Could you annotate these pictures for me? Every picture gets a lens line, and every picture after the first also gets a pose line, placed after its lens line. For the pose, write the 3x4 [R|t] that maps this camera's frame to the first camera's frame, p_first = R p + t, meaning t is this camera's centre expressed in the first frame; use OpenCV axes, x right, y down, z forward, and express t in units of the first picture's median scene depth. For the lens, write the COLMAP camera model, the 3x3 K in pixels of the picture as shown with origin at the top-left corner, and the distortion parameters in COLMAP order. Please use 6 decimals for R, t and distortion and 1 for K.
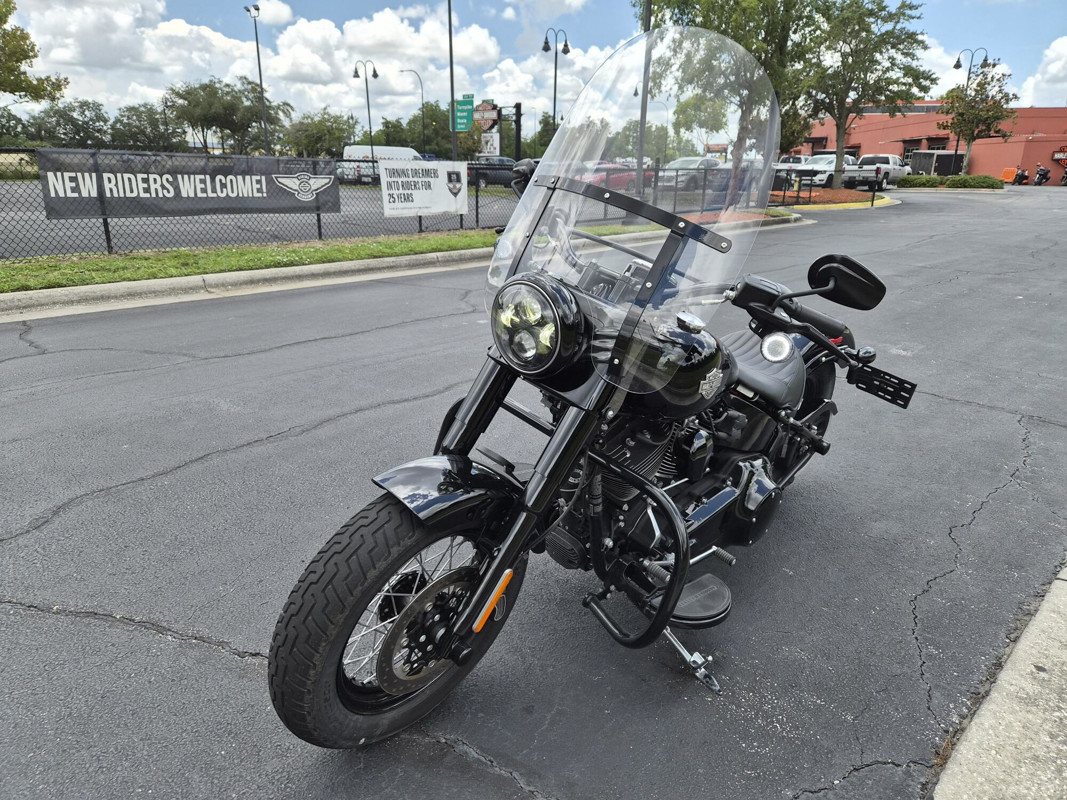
lens RADIAL K [[721.3, 0, 527.8], [0, 721.3, 395.1], [0, 0, 1]] dist [0.051311, -0.039231]
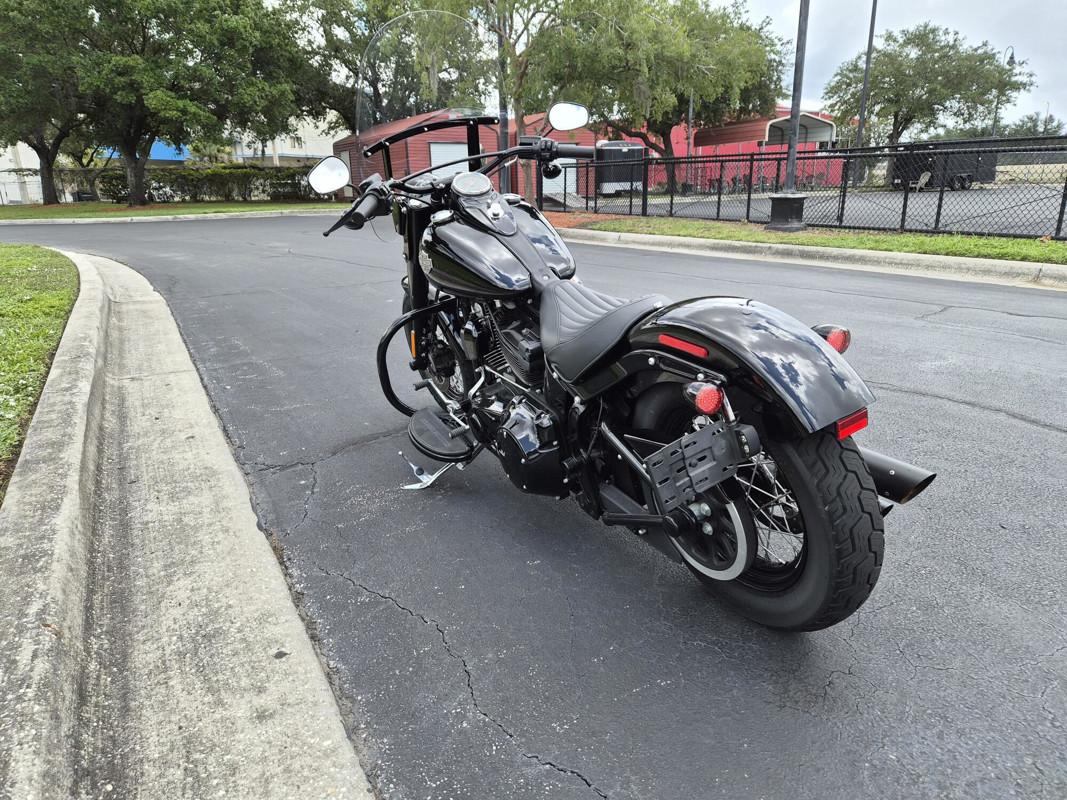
lens RADIAL K [[720.3, 0, 536.3], [0, 720.3, 387.7], [0, 0, 1]] dist [0.047541, -0.034632]
pose [[-0.275062, 0.256621, -0.926546, 0.256414], [-0.269302, 0.904575, 0.330484, -0.052458], [0.922939, 0.340424, -0.179705, 0.256149]]
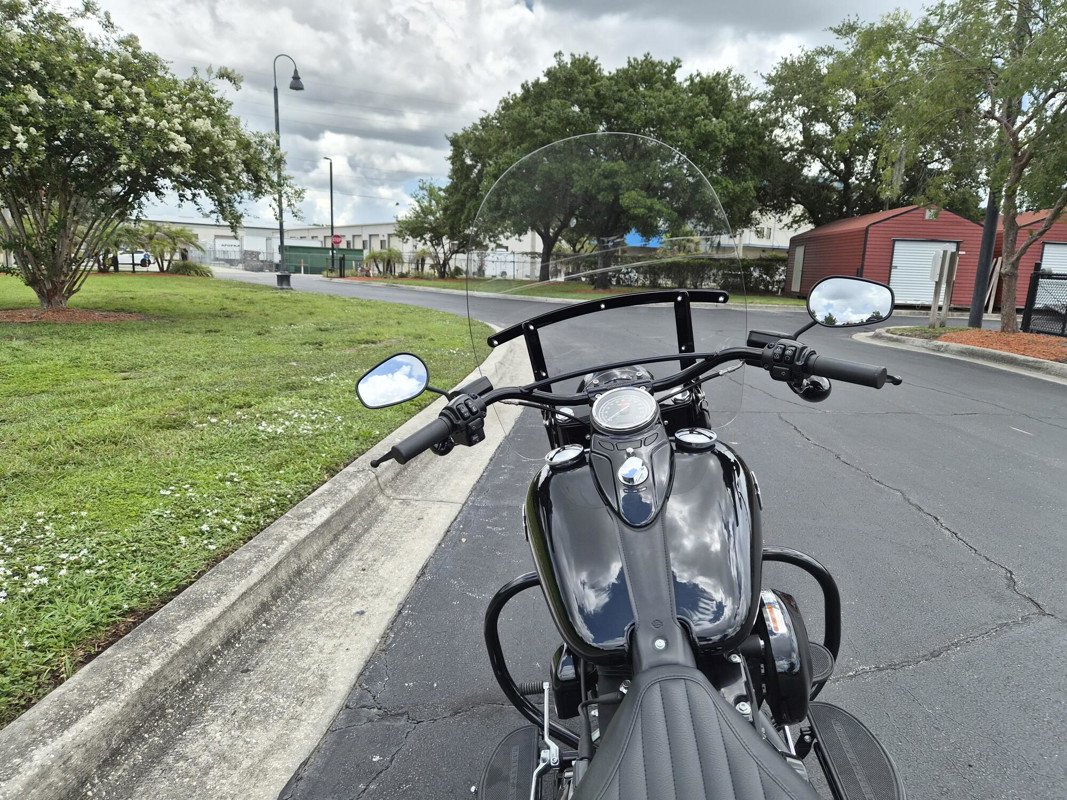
lens RADIAL K [[716.3, 0, 535.0], [0, 716.3, 399.1], [0, 0, 1]] dist [0.059084, -0.047598]
pose [[-0.777303, 0.076361, -0.624475, 0.126873], [-0.229256, 0.889976, 0.394189, -0.080448], [0.585868, 0.449569, -0.674275, 0.253243]]
